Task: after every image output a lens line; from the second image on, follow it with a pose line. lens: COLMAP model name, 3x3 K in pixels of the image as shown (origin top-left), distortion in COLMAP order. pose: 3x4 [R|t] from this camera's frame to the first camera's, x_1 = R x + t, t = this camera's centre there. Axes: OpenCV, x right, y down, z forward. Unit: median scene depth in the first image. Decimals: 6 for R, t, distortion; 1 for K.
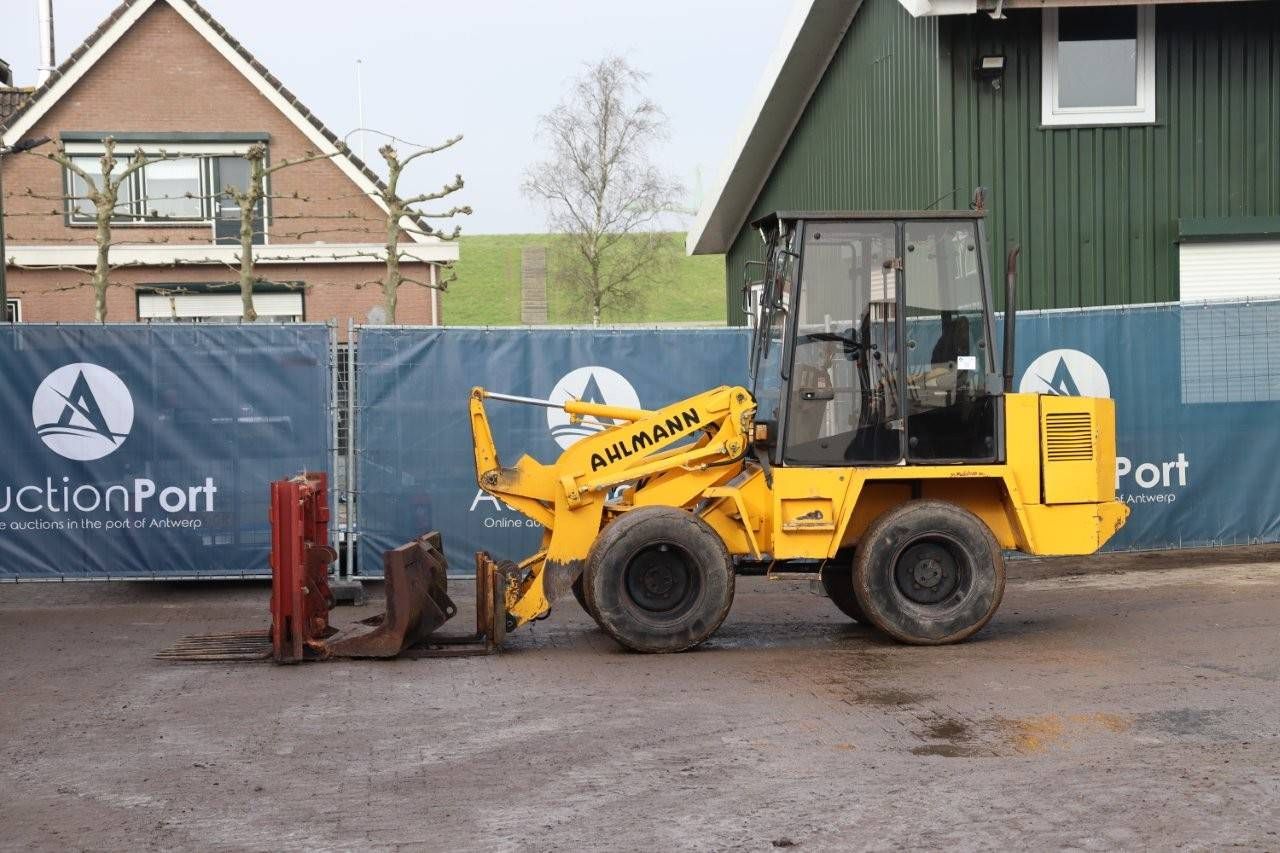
lens RADIAL K [[2550.8, 0, 638.3], [0, 2550.8, 442.3], [0, 0, 1]] dist [0.292563, 0.284219]
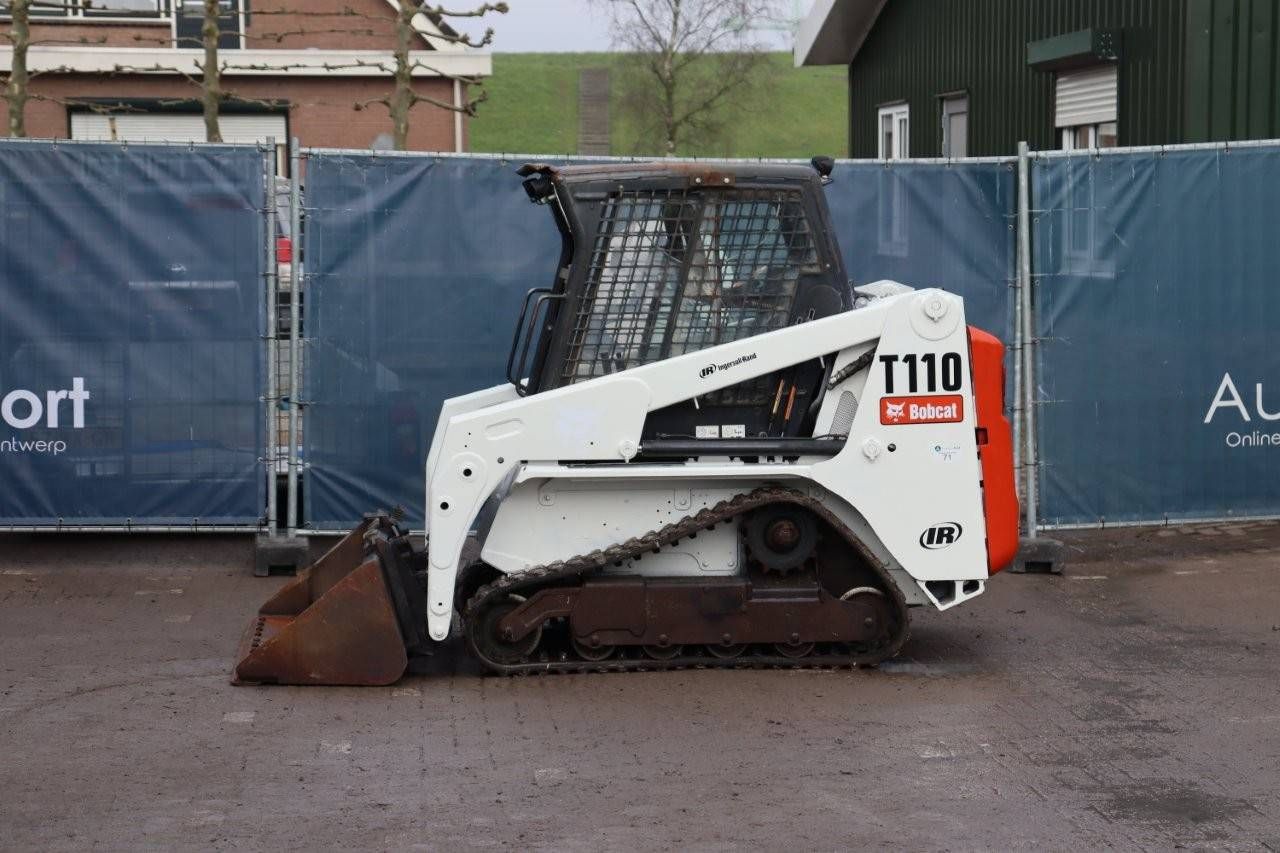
lens RADIAL K [[2999.3, 0, 647.2], [0, 2999.3, 441.8], [0, 0, 1]] dist [0.383677, 0.887740]
pose [[0.999626, 0.015131, -0.022795, -0.001467], [-0.014099, 0.998898, 0.044759, -0.003040], [0.023447, -0.044421, 0.998738, 0.101902]]
